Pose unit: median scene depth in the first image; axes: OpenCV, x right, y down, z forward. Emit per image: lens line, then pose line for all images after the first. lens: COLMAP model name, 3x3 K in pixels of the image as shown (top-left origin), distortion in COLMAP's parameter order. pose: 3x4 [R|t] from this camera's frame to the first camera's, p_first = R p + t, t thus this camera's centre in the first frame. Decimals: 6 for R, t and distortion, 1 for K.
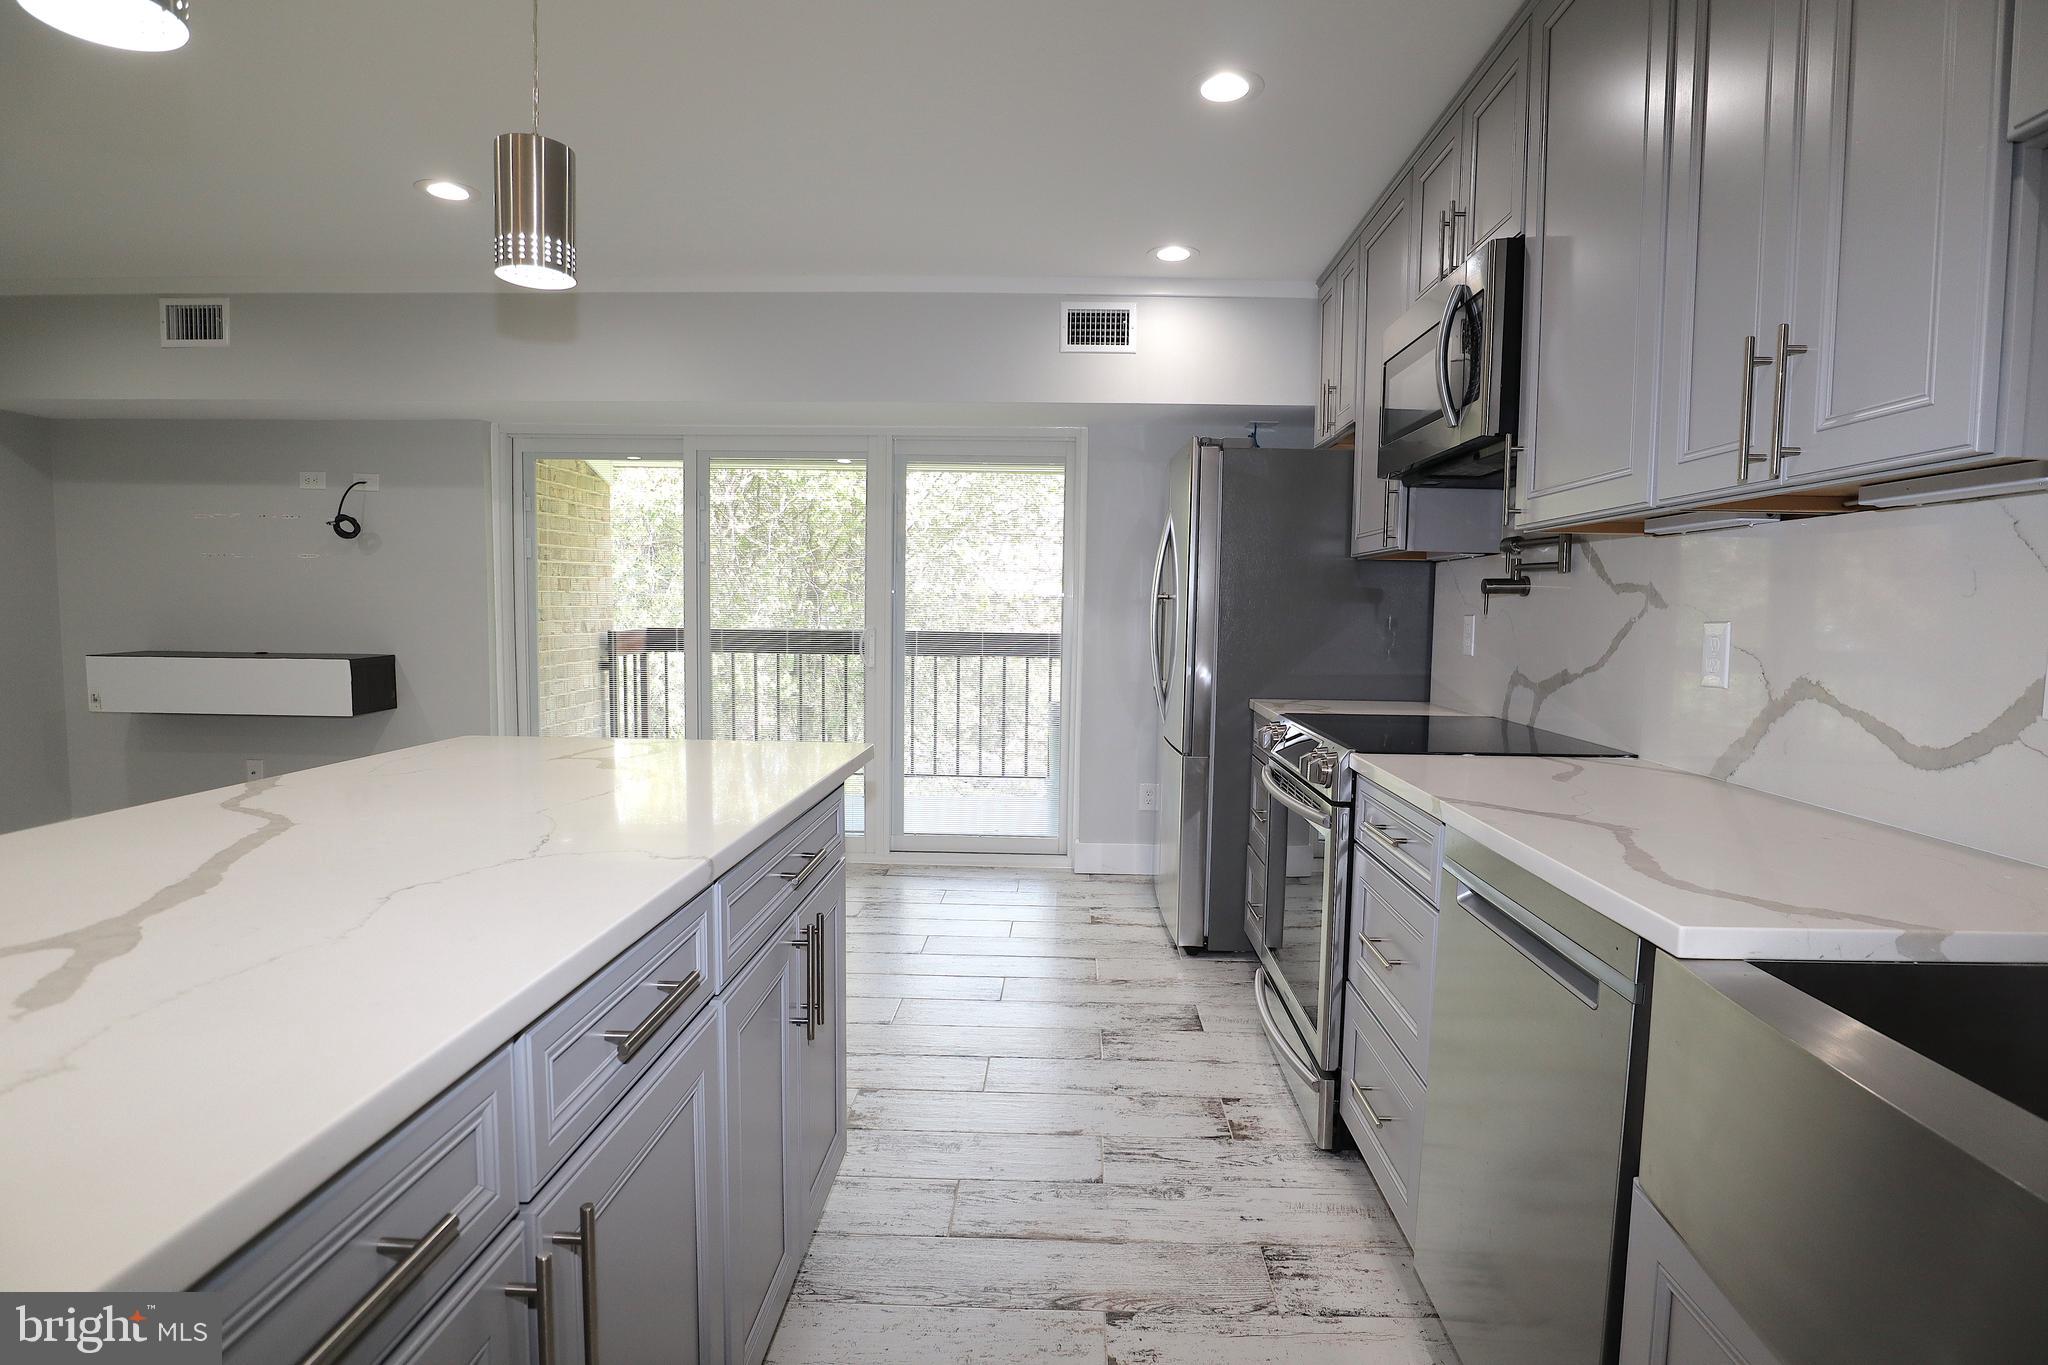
lens RADIAL K [[1040.3, 0, 1053.6], [0, 1040.3, 691.1], [0, 0, 1]] dist [-0.043635, 0.012594]
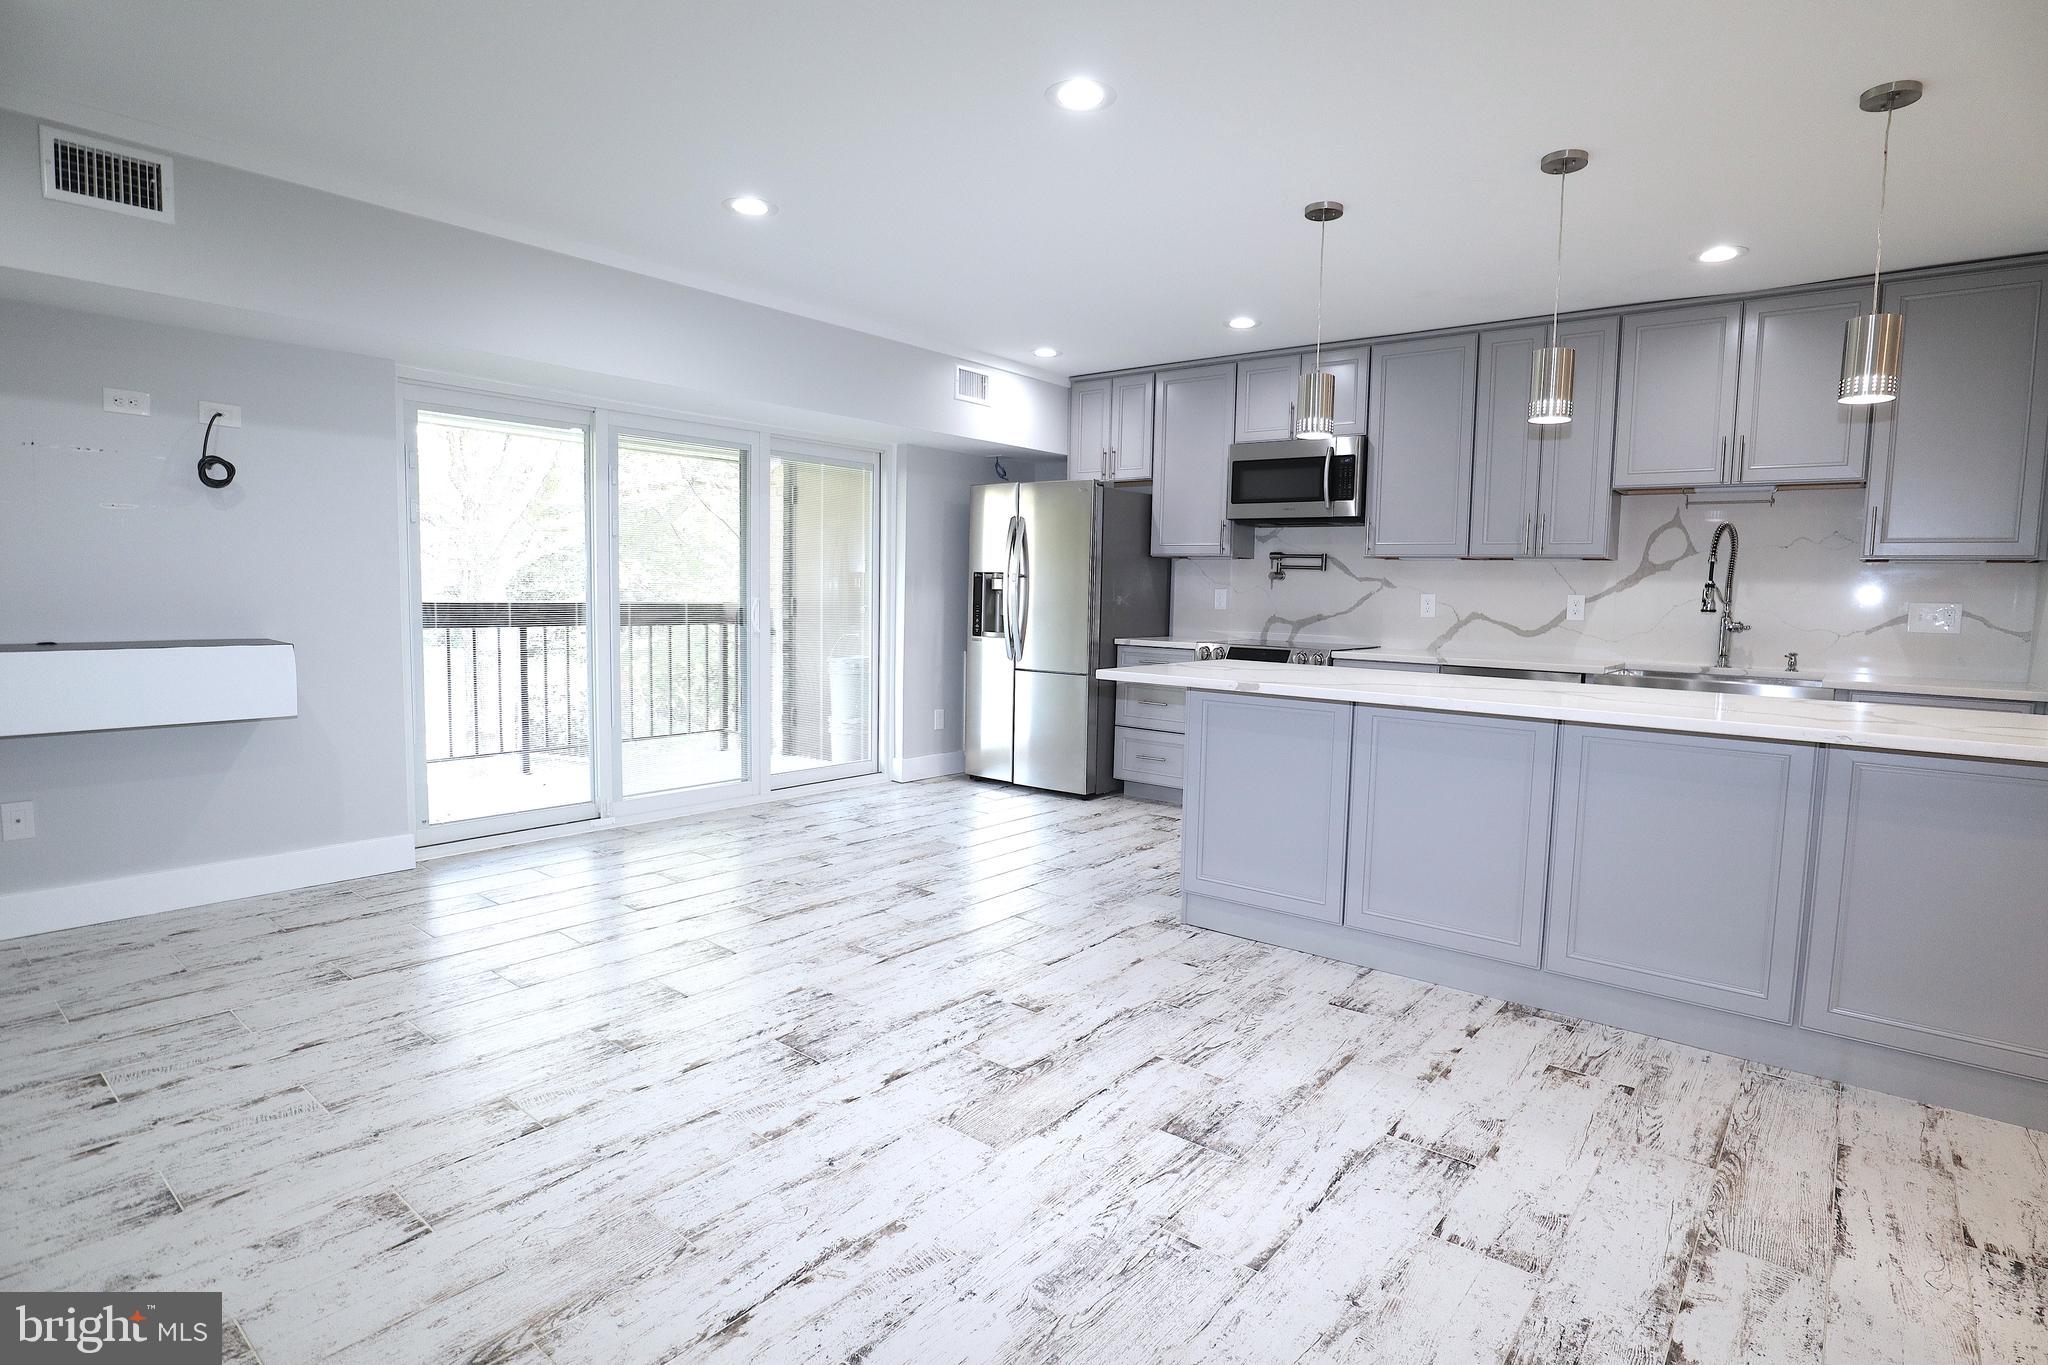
lens RADIAL K [[1040.3, 0, 1058.7], [0, 1040.3, 682.7], [0, 0, 1]] dist [-0.043635, 0.012594]
pose [[0.605421, -0.073965, 0.792461, -1.831679], [0.052139, 0.997219, 0.053243, -0.023857], [-0.794195, 0.009084, 0.607594, 0.081385]]
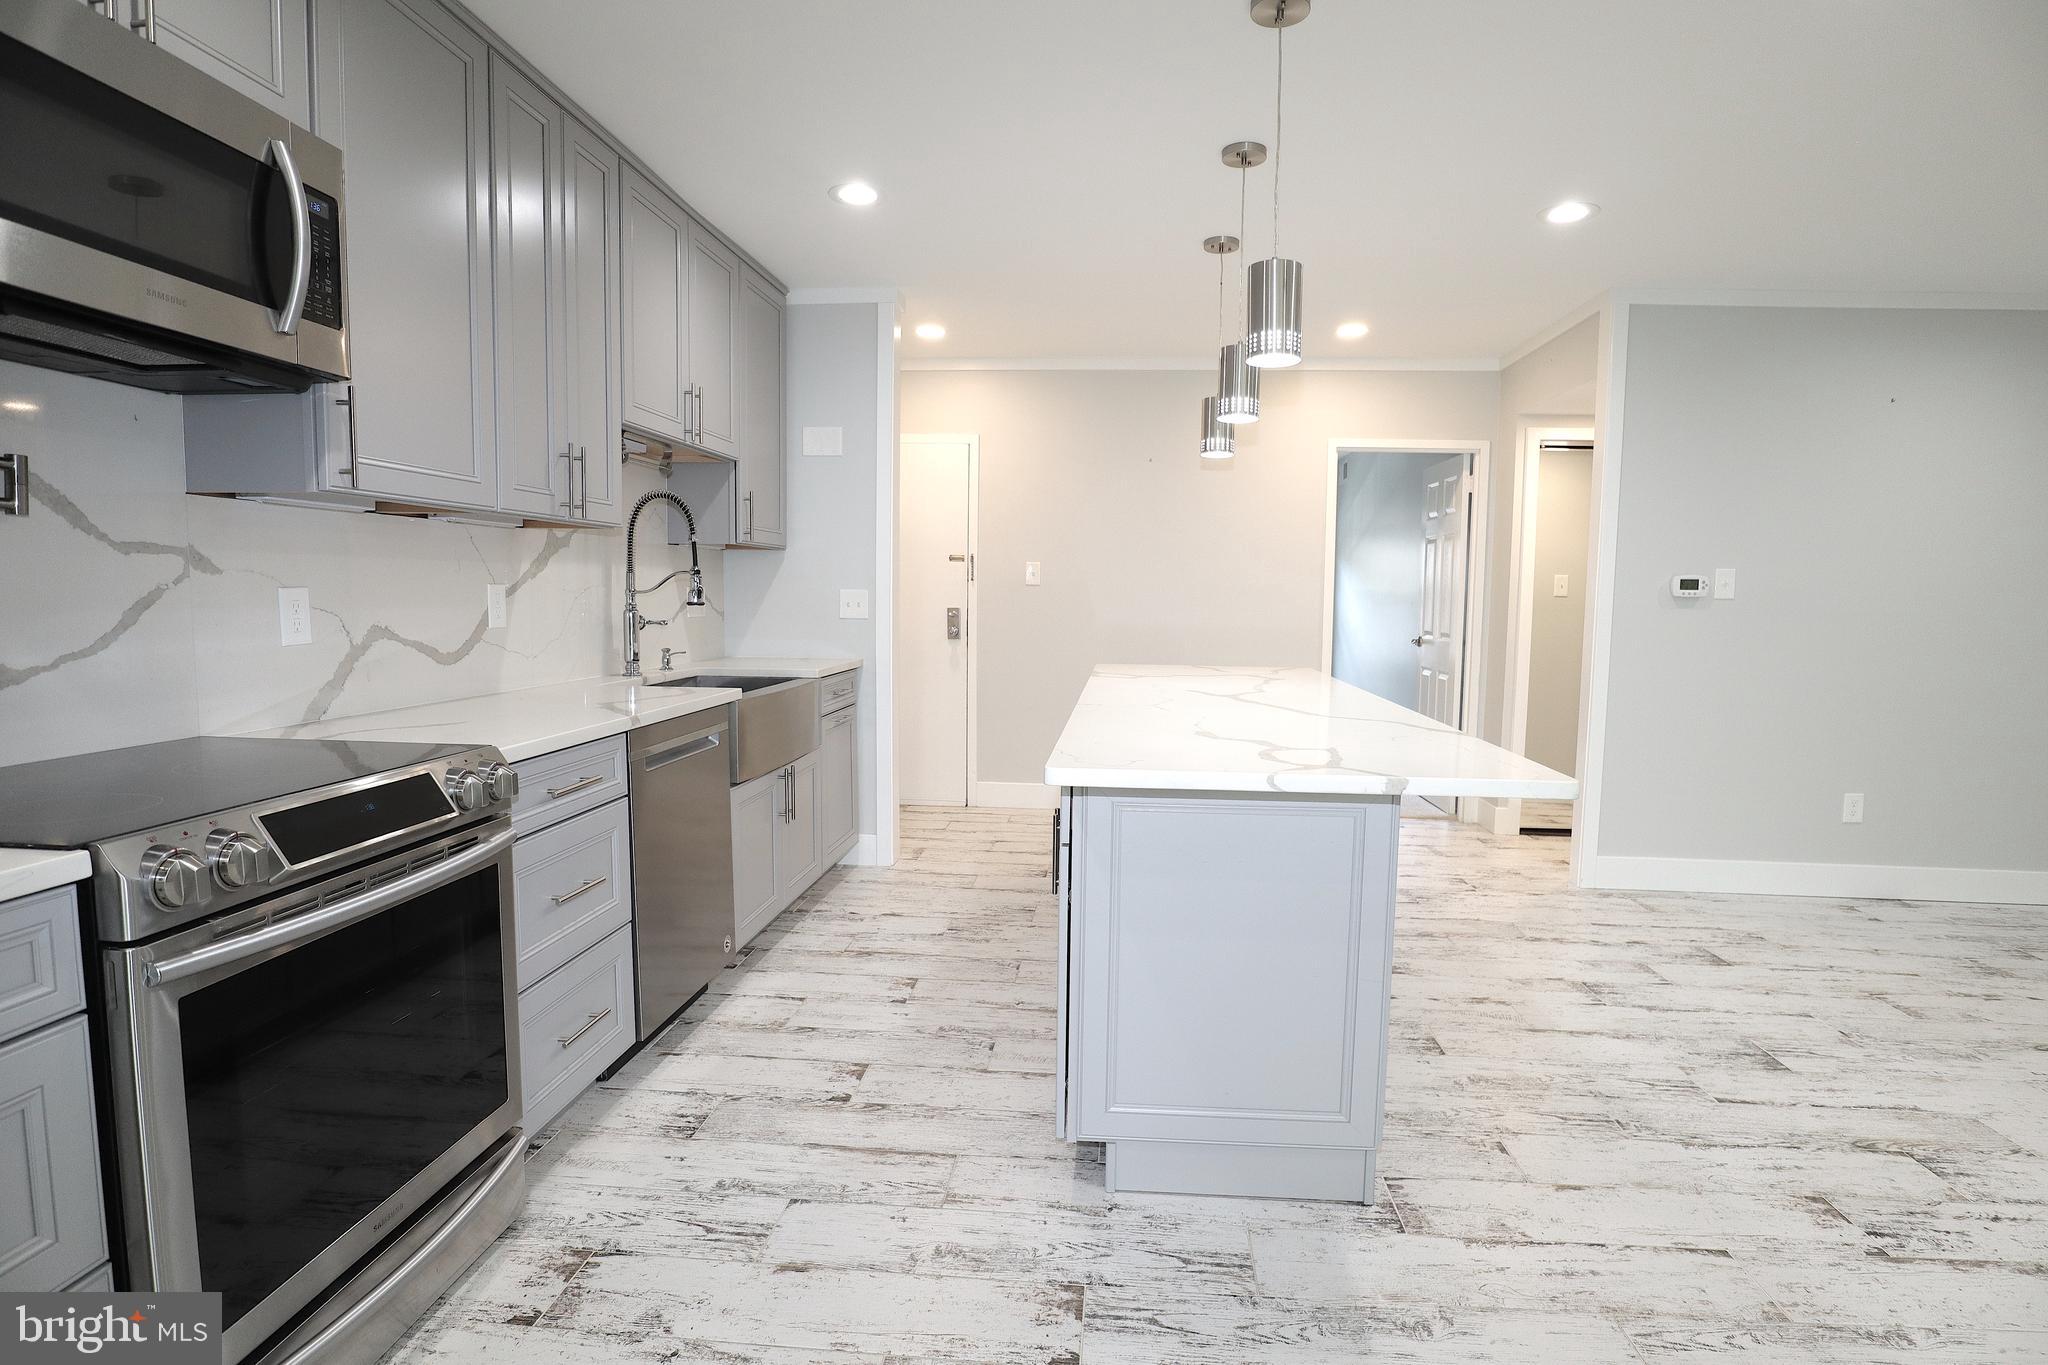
lens RADIAL K [[1040.3, 0, 1048.5], [0, 1040.3, 688.1], [0, 0, 1]] dist [-0.043635, 0.012594]
pose [[-0.997674, -0.035727, 0.058060, -0.214692], [-0.025166, 0.984532, 0.173389, -0.145986], [-0.063356, 0.171524, -0.983141, 1.738234]]
